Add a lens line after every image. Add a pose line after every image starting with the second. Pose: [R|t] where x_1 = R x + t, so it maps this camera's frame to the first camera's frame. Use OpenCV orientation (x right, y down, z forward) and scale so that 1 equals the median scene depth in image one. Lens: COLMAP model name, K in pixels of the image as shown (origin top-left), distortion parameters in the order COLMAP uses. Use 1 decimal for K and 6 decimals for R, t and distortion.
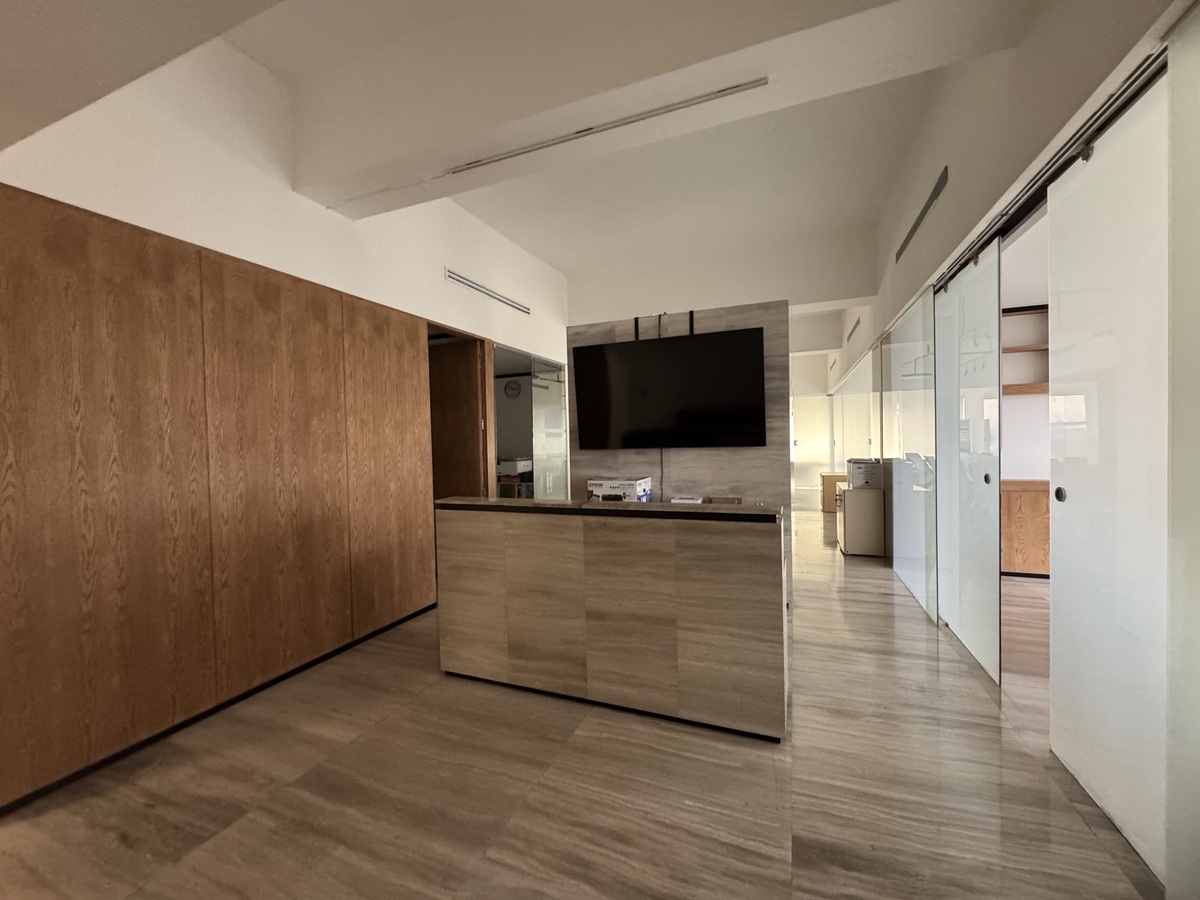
lens RADIAL K [[480.7, 0, 601.2], [0, 480.7, 449.6], [0, 0, 1]] dist [-0.005125, 0.002263]
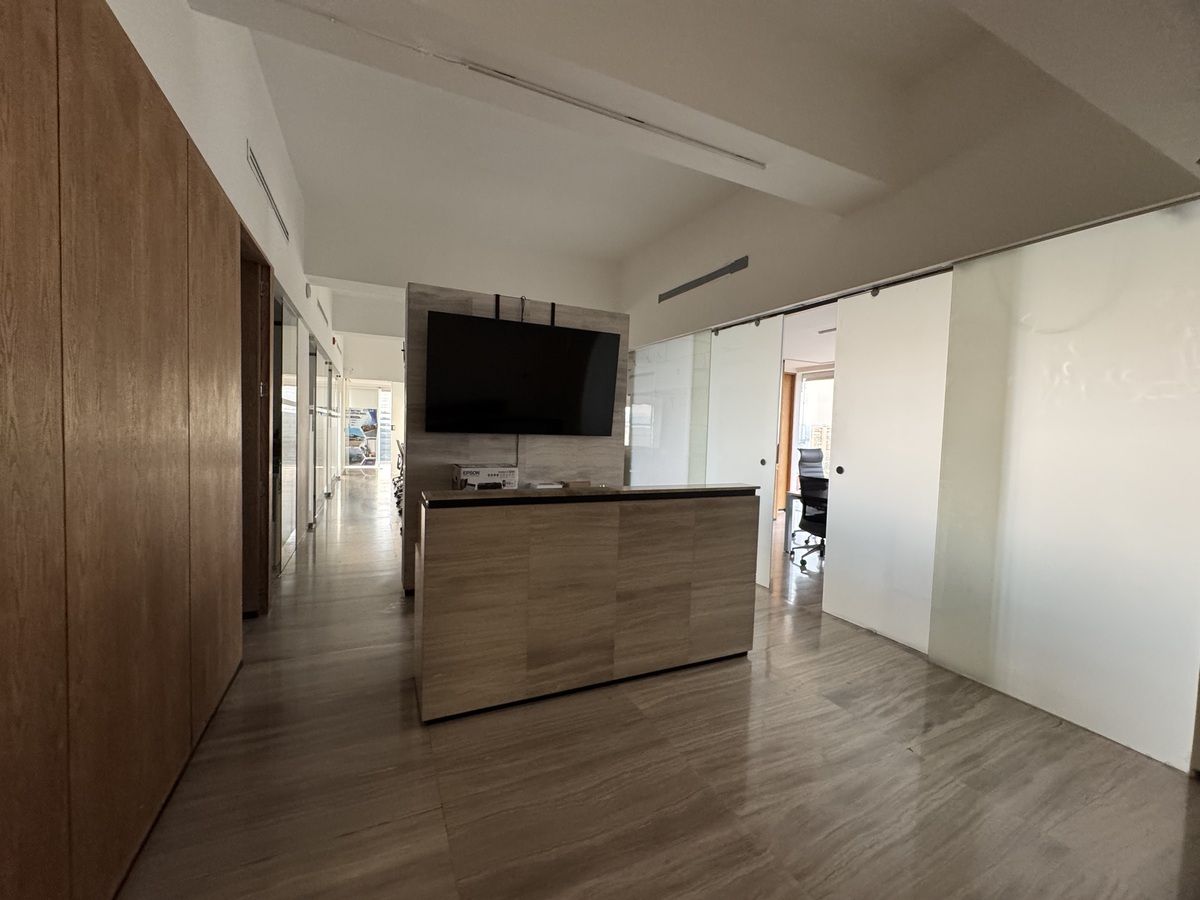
lens RADIAL K [[480.7, 0, 598.4], [0, 480.7, 450.1], [0, 0, 1]] dist [-0.005125, 0.002263]
pose [[0.676496, 0.011764, 0.736353, -0.788795], [-0.033329, 0.999337, 0.014654, 0.015590], [-0.735692, -0.034455, 0.676439, 0.338455]]
